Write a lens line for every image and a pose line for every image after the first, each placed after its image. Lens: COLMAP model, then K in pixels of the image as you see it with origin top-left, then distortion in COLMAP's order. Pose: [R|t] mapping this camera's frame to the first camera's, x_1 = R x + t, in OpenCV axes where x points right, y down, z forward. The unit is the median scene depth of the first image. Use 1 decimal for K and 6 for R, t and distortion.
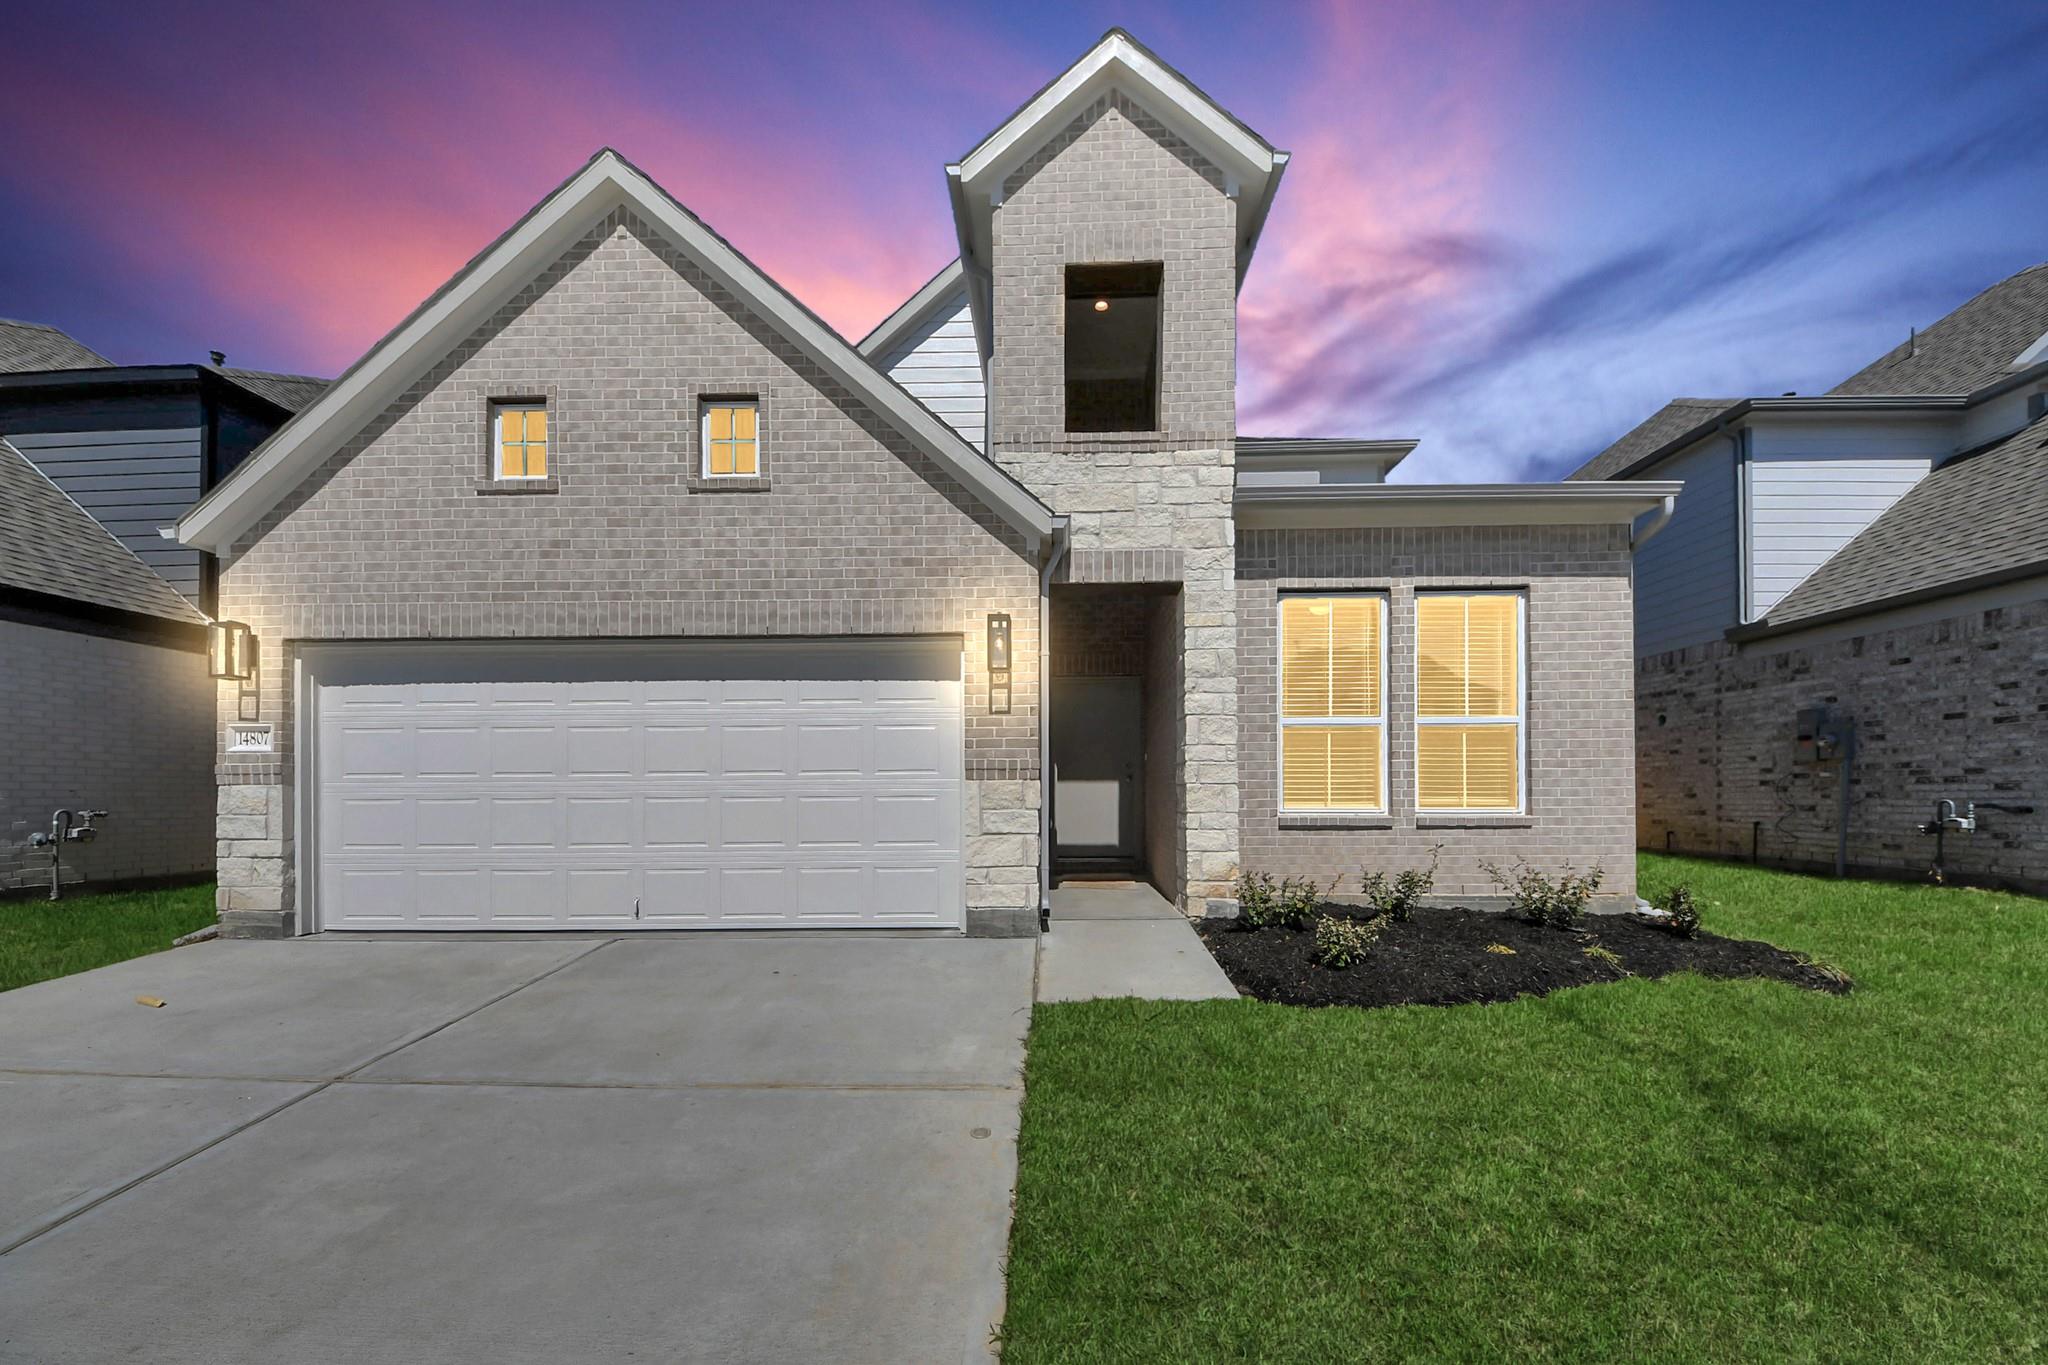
lens RADIAL K [[771.6, 0, 1030.5], [0, 771.6, 687.5], [0, 0, 1]] dist [0.016917, -0.000126]
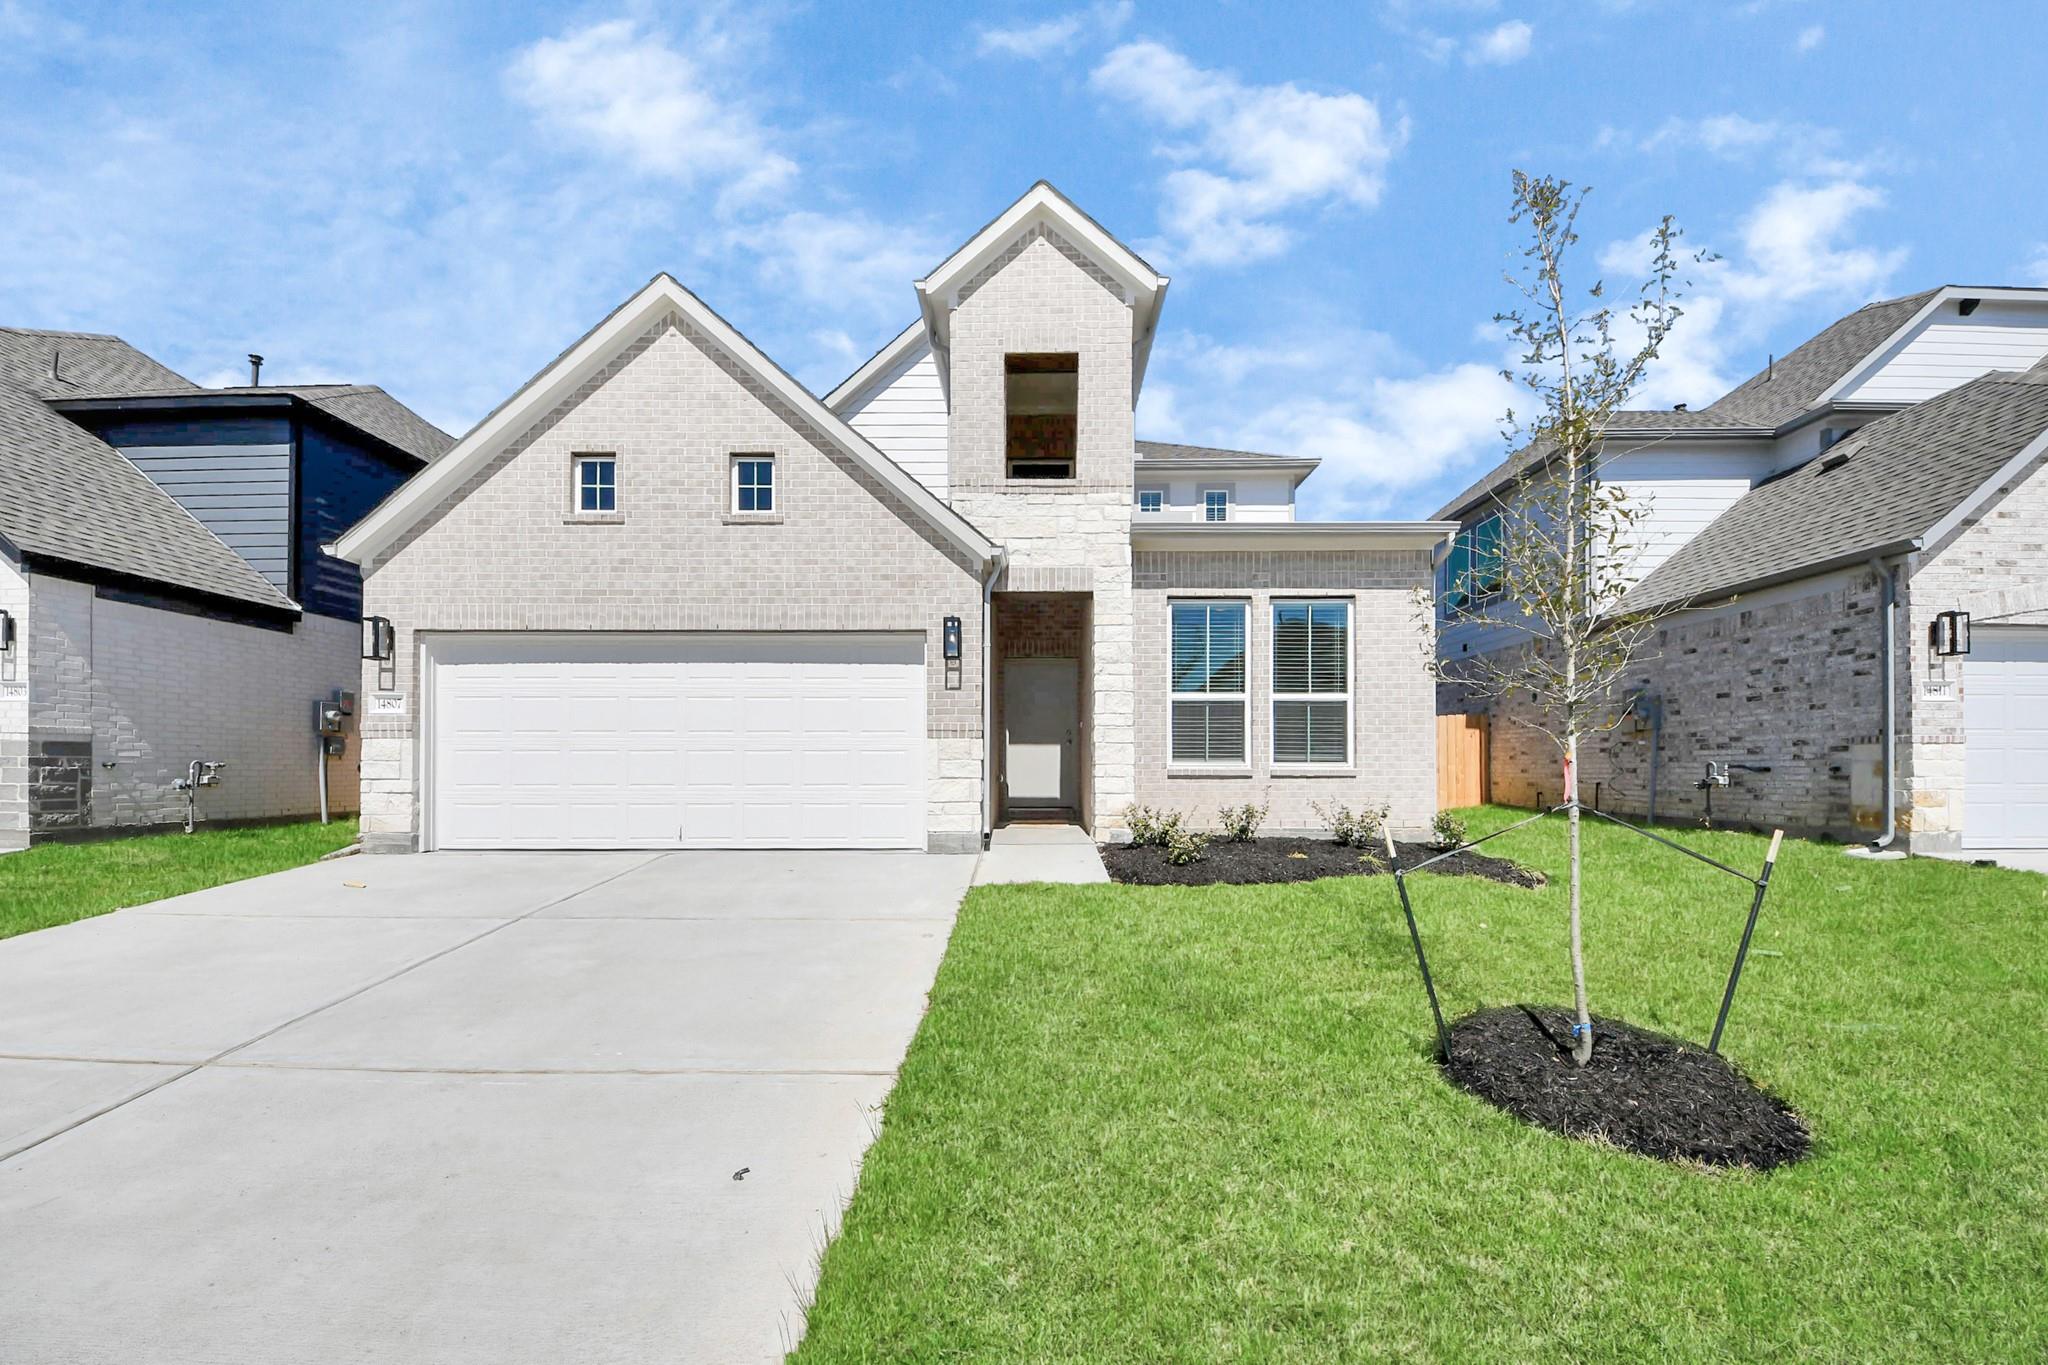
lens RADIAL K [[707.4, 0, 1024.0], [0, 707.4, 682.5], [0, 0, 1]] dist [0.022889, 0.000024]
pose [[0.999245, 0.007875, 0.038046, 0.036449], [-0.008898, 0.999602, 0.026782, -0.012651], [-0.037820, -0.027100, 0.998917, -0.242517]]
